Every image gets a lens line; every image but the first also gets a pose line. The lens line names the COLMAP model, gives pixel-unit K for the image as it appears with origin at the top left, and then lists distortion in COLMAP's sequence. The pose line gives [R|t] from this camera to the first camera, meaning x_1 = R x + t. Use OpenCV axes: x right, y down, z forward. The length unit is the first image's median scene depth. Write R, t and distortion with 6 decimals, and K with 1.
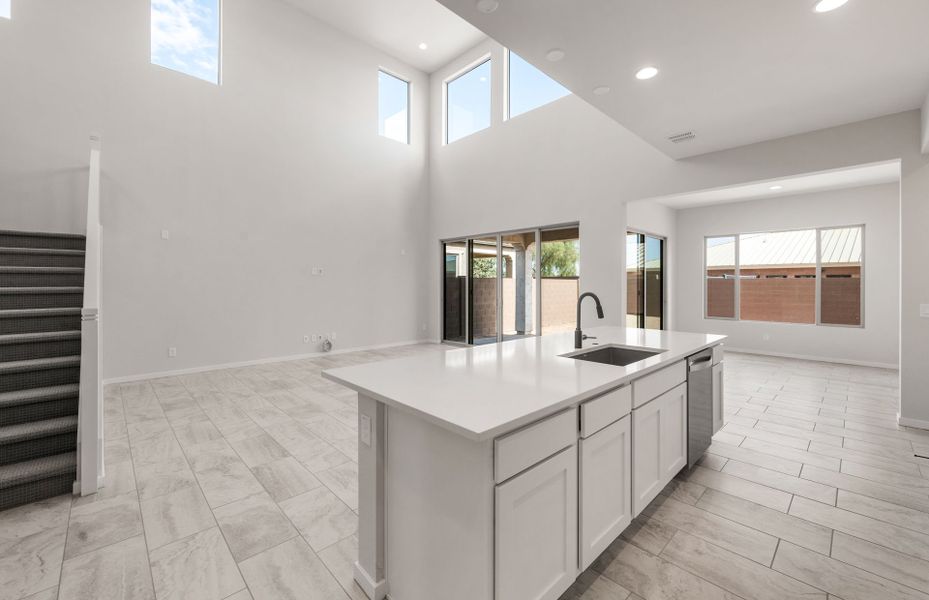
lens RADIAL K [[379.3, 0, 469.1], [0, 379.3, 283.9], [0, 0, 1]] dist [-0.000486, -0.000114]
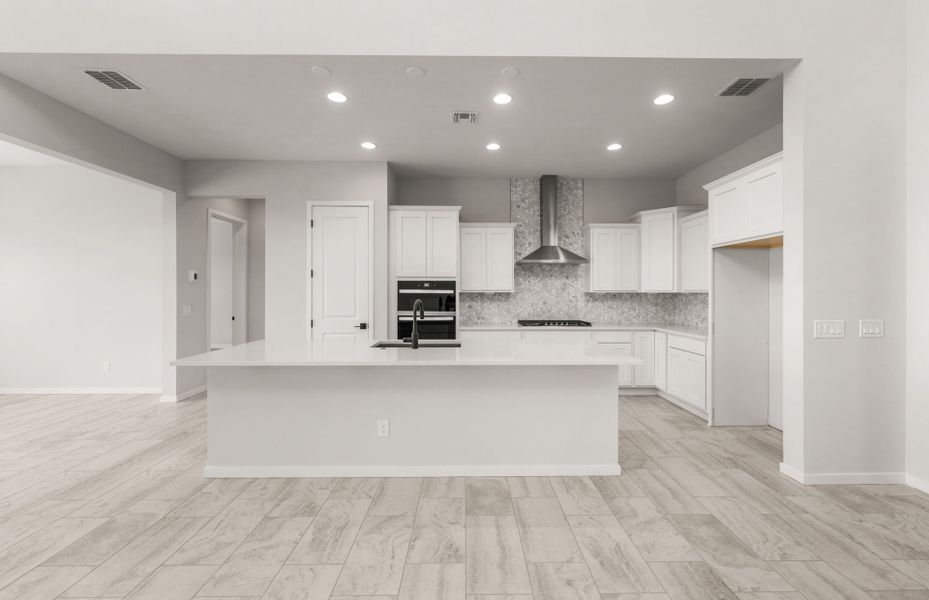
lens RADIAL K [[377.7, 0, 468.9], [0, 377.7, 292.6], [0, 0, 1]] dist [0.000184, -0.000036]
pose [[-0.727102, -0.004047, 0.686518, -0.544994], [-0.002812, 0.999992, 0.002918, -0.003924], [-0.686524, 0.000191, -0.727107, 1.524620]]
